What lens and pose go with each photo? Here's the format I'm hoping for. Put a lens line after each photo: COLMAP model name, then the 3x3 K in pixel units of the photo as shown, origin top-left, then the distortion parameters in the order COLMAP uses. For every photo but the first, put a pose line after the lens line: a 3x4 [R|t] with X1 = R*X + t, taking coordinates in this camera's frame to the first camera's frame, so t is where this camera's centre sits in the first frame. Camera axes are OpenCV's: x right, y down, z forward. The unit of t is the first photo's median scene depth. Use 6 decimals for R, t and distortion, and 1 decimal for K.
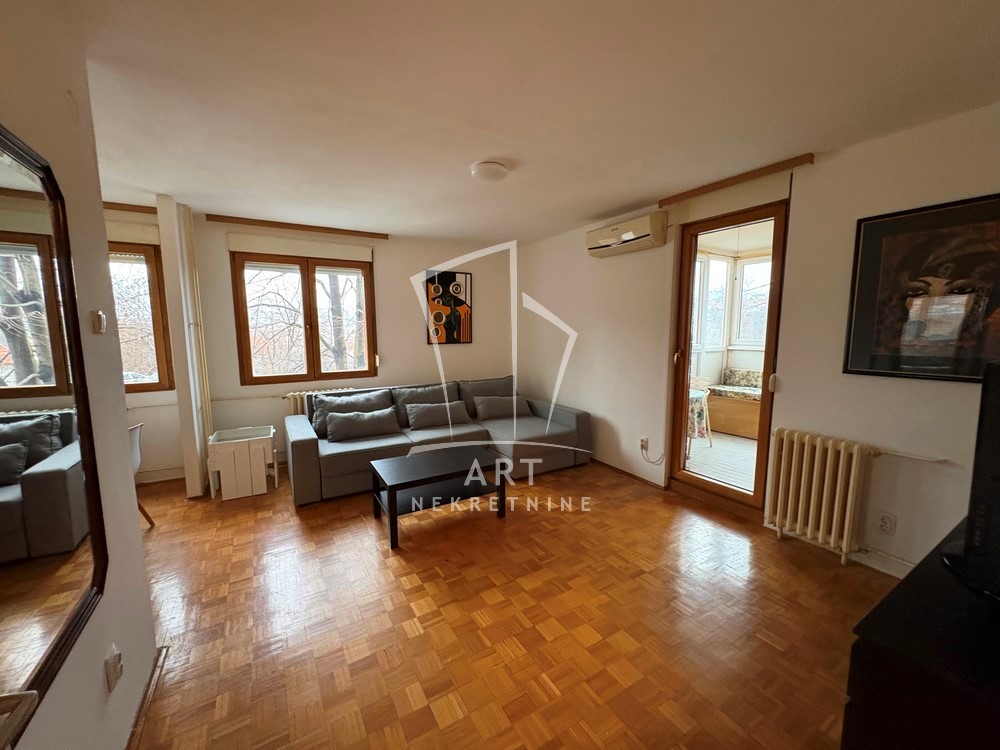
lens RADIAL K [[398.7, 0, 501.5], [0, 398.7, 372.6], [0, 0, 1]] dist [0.001509, 0.000006]
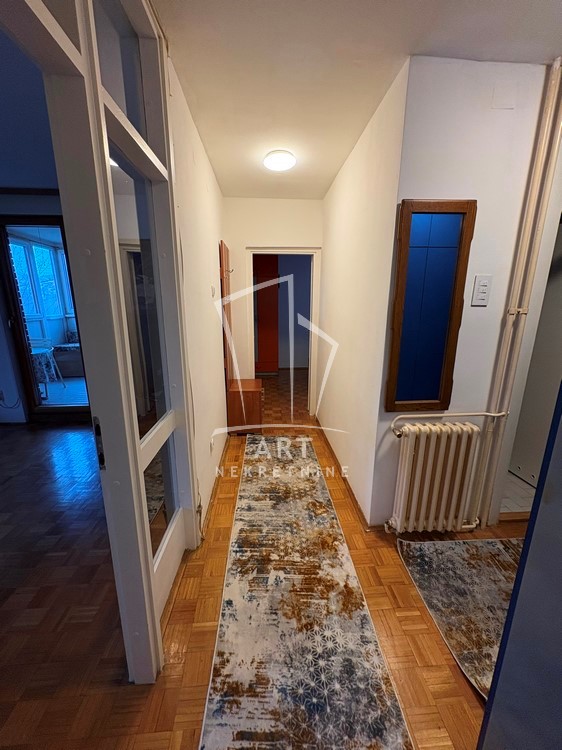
lens RADIAL K [[299.0, 0, 281.2], [0, 299.0, 373.1], [0, 0, 1]] dist [0.001509, 0.000006]
pose [[0.465400, -0.209356, 0.859984, -0.019332], [0.107424, 0.977801, 0.179902, 0.034556], [-0.878557, 0.008656, 0.477559, -0.207631]]
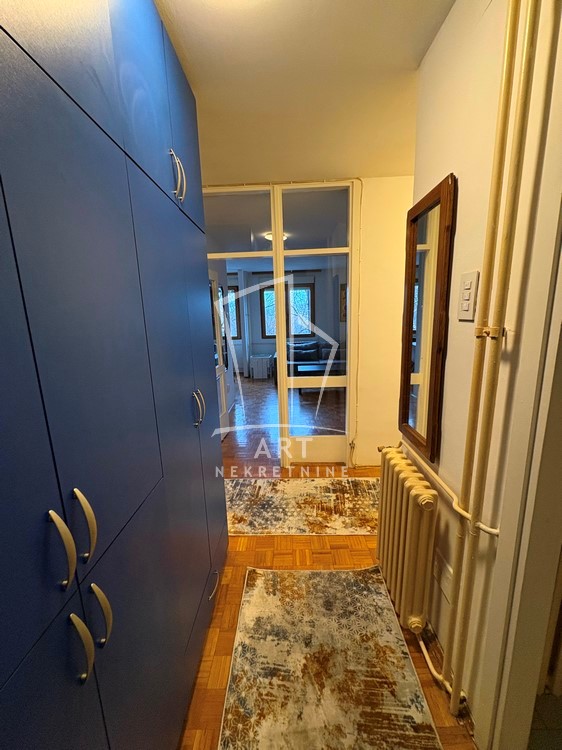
lens RADIAL K [[299.0, 0, 278.6], [0, 299.0, 375.8], [0, 0, 1]] dist [0.001509, 0.000006]
pose [[0.839104, 0.083318, -0.537552, 0.491947], [-0.034823, 0.994401, 0.099771, 0.075128], [0.542855, -0.064999, 0.837307, -0.563474]]
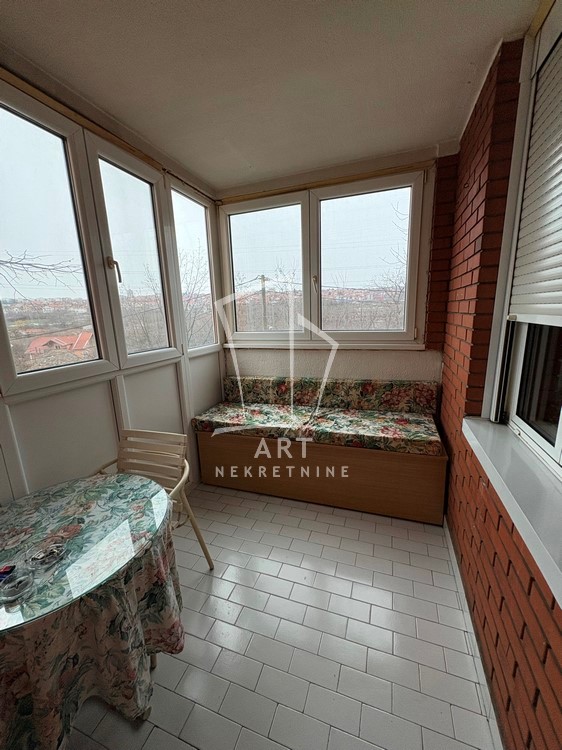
lens RADIAL K [[299.0, 0, 281.9], [0, 299.0, 375.9], [0, 0, 1]] dist [0.001509, 0.000006]
pose [[0.777449, -0.161318, 0.607906, 0.513963], [0.109468, 0.986501, 0.121786, -0.097719], [-0.619346, -0.028136, 0.784614, 0.848427]]
